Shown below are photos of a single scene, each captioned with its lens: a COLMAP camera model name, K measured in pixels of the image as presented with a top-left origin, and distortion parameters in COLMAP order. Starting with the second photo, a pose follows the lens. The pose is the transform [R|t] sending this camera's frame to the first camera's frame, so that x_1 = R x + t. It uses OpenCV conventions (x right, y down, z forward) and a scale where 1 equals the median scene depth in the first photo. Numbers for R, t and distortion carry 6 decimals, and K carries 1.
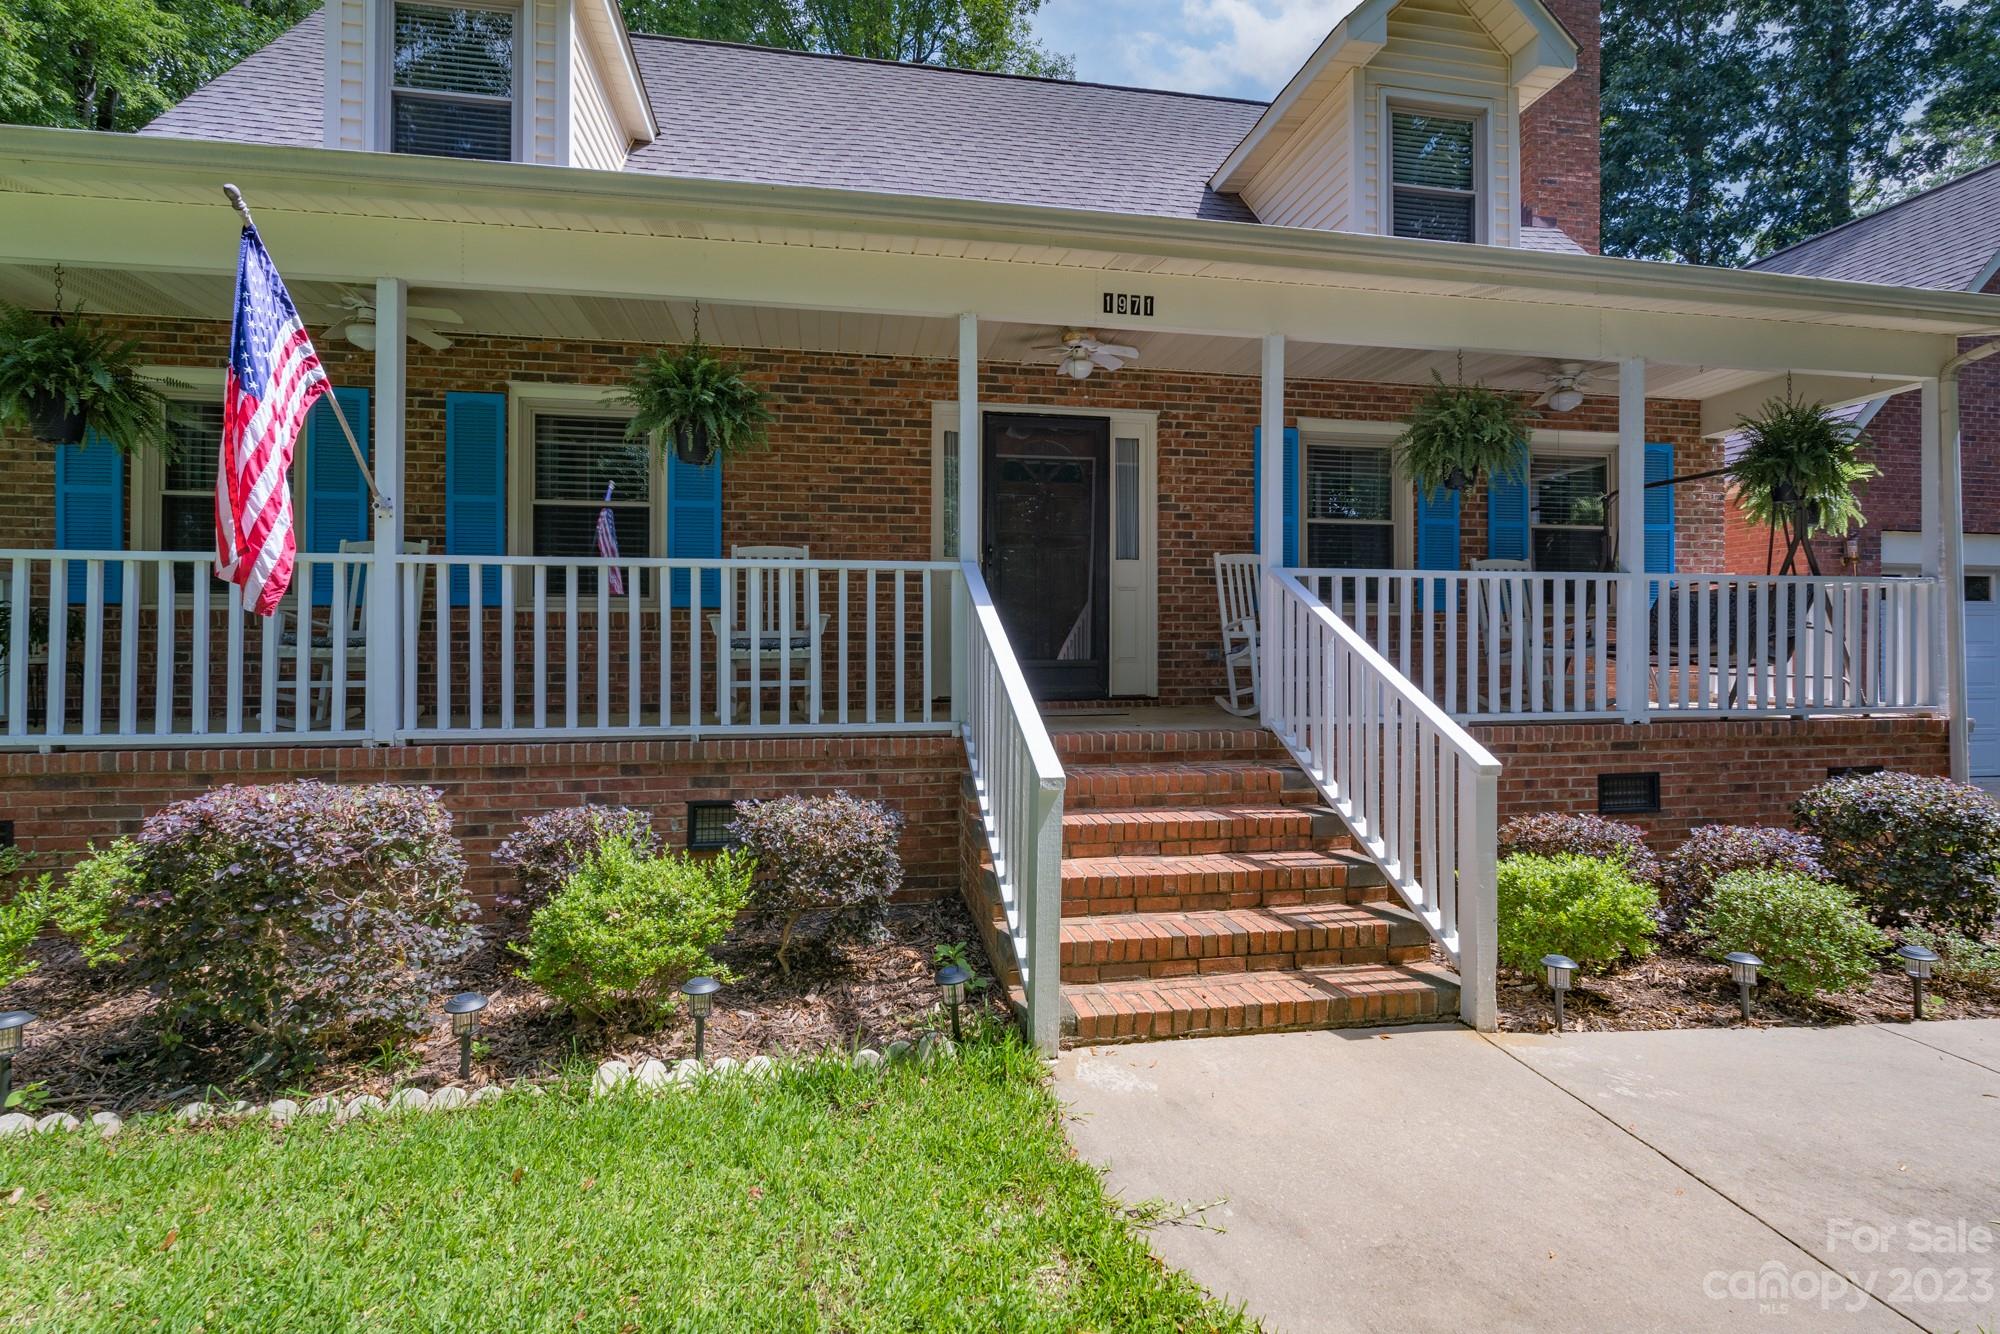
lens RADIAL K [[925.6, 0, 992.9], [0, 925.6, 639.2], [0, 0, 1]] dist [0.001152, 0.000479]
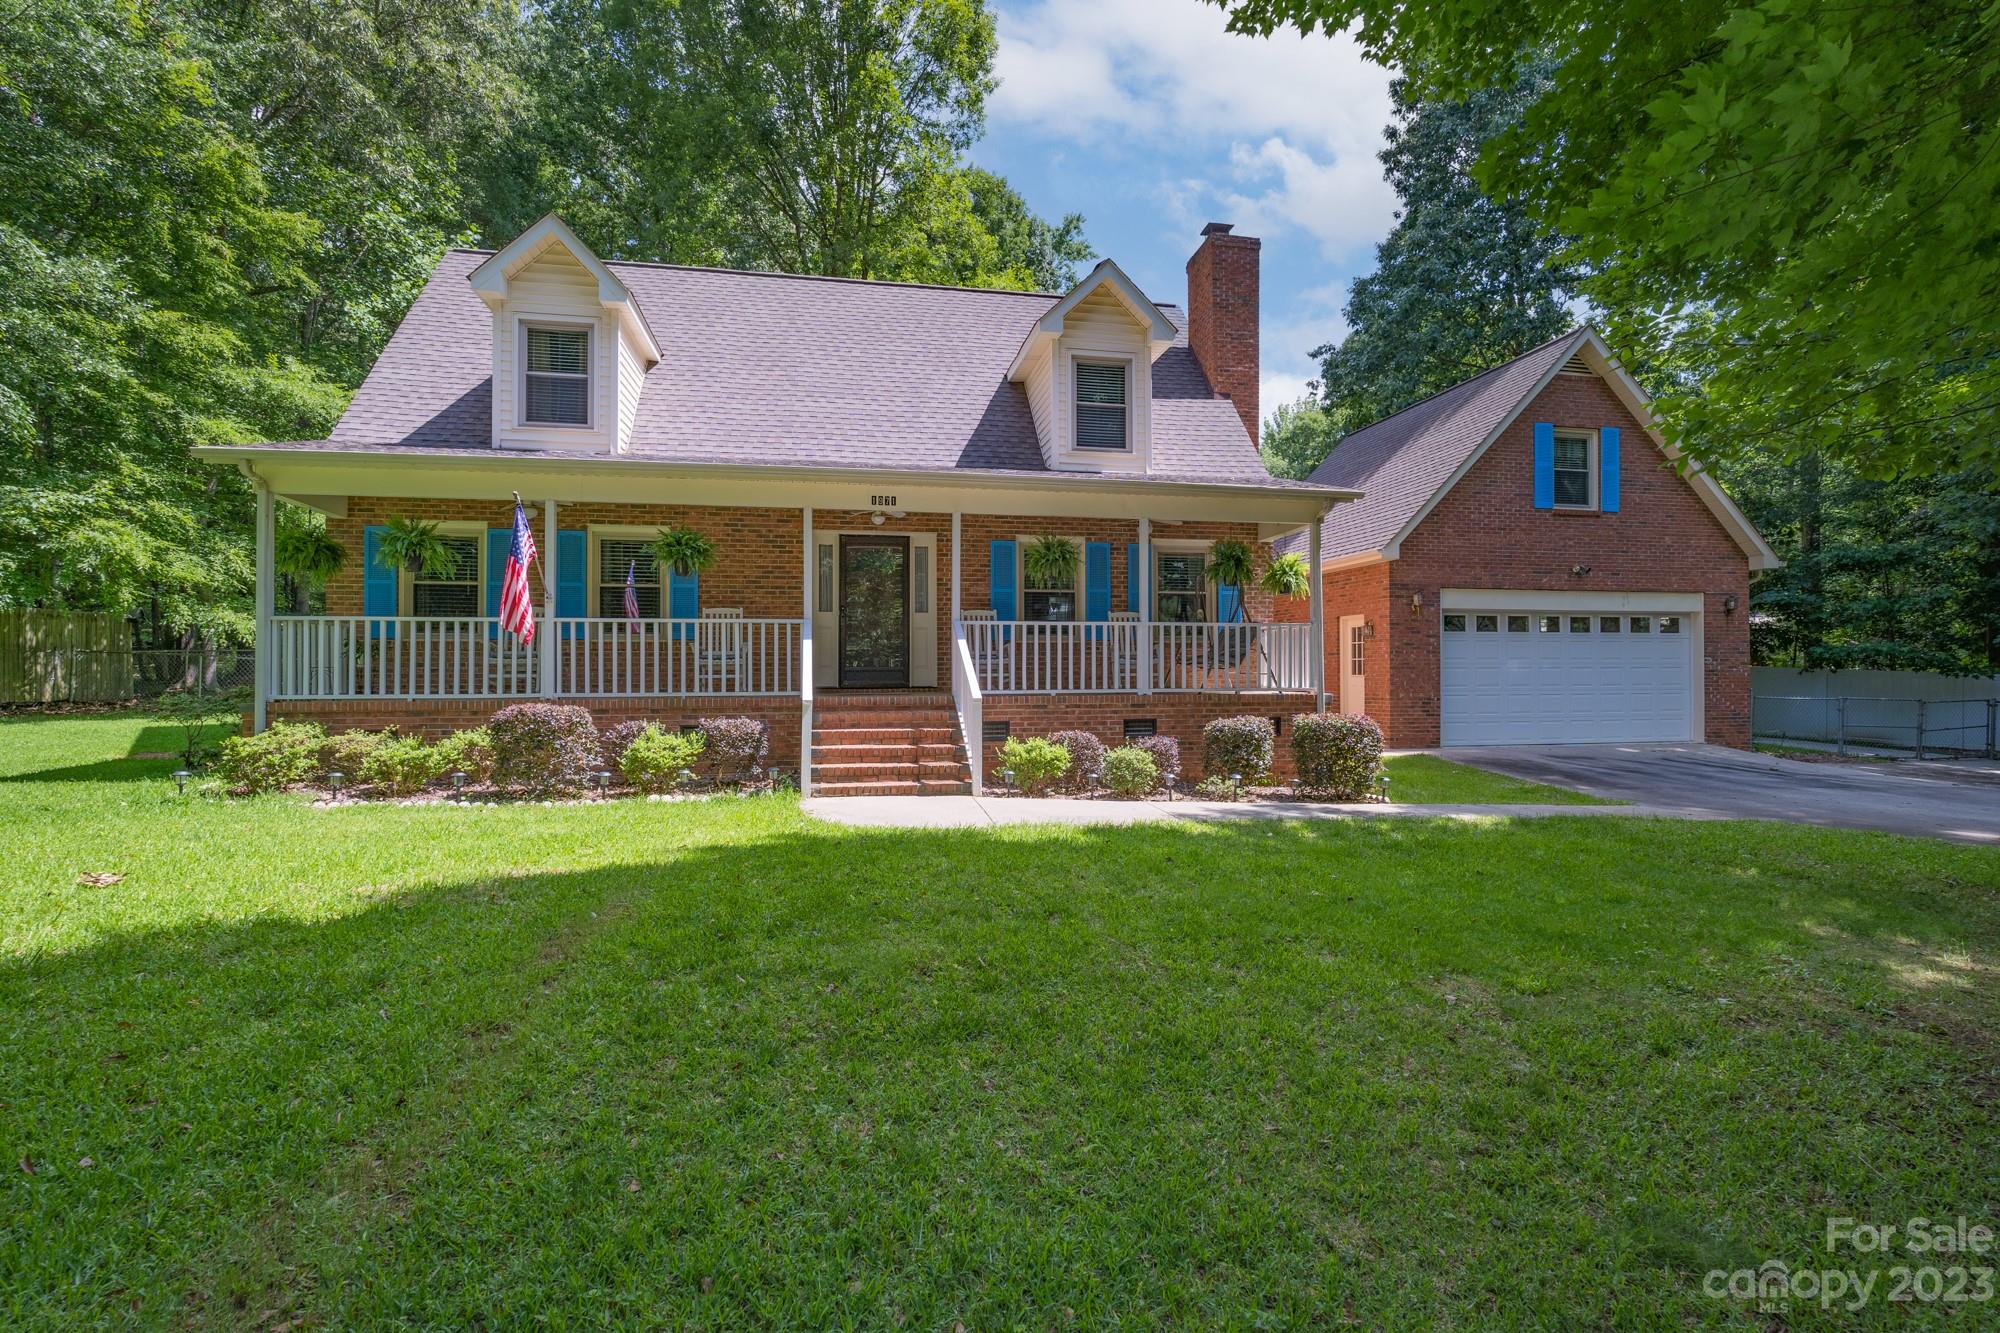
lens RADIAL K [[874.8, 0, 1000.0], [0, 874.8, 666.5], [0, 0, 1]] dist [-0.000327, -0.000202]
pose [[0.999603, -0.002684, 0.028030, 0.380401], [0.002590, 0.999991, 0.003380, 0.023959], [-0.028038, -0.003306, 0.999601, -1.123862]]
